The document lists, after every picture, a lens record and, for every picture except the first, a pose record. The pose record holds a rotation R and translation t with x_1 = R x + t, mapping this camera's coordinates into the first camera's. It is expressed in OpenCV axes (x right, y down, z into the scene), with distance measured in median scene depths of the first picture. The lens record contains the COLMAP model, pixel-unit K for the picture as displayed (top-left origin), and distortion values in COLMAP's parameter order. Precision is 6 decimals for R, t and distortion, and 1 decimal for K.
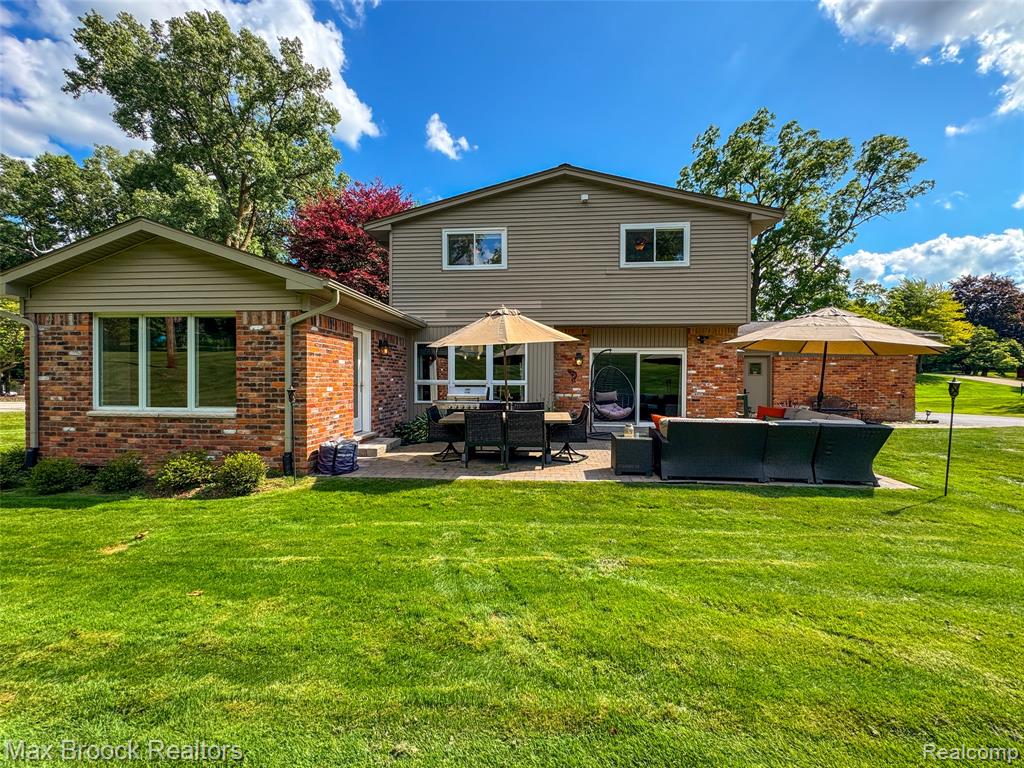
lens RADIAL K [[411.8, 0, 512.0], [0, 411.8, 384.0], [0, 0, 1]] dist [-0.009600, -0.000216]
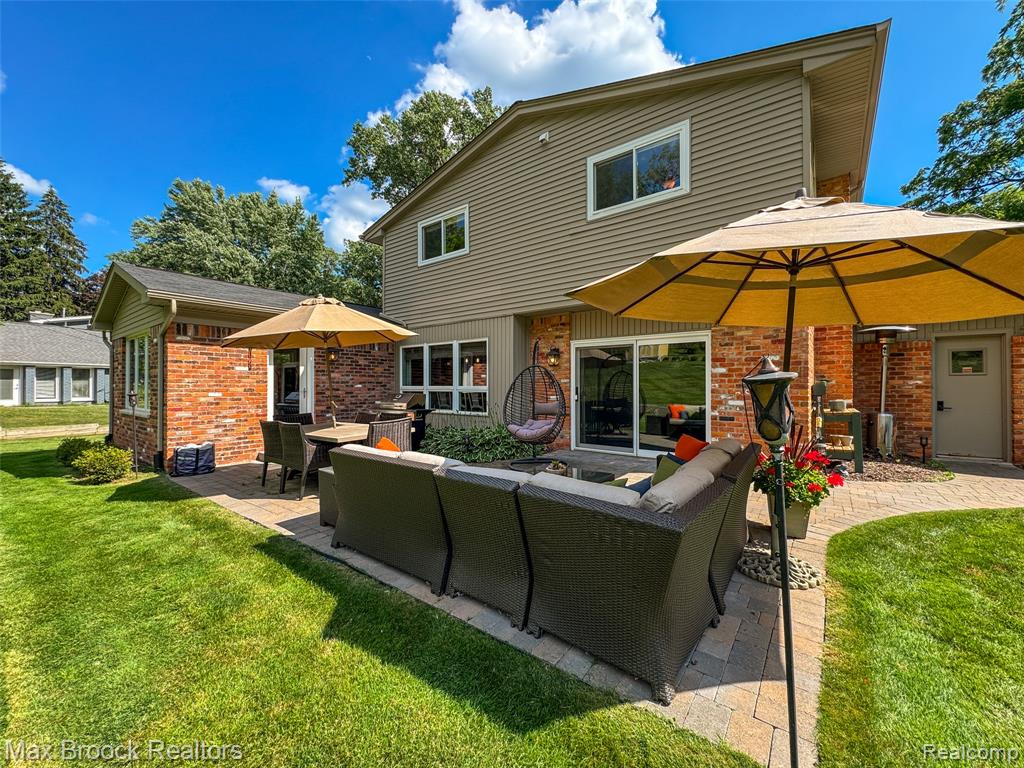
lens RADIAL K [[411.8, 0, 512.0], [0, 411.8, 384.0], [0, 0, 1]] dist [-0.009600, -0.000216]
pose [[0.841713, -0.007667, -0.539870, 0.512472], [-0.002928, 0.999820, -0.018763, 0.002256], [0.539917, 0.017374, 0.841539, 0.350207]]
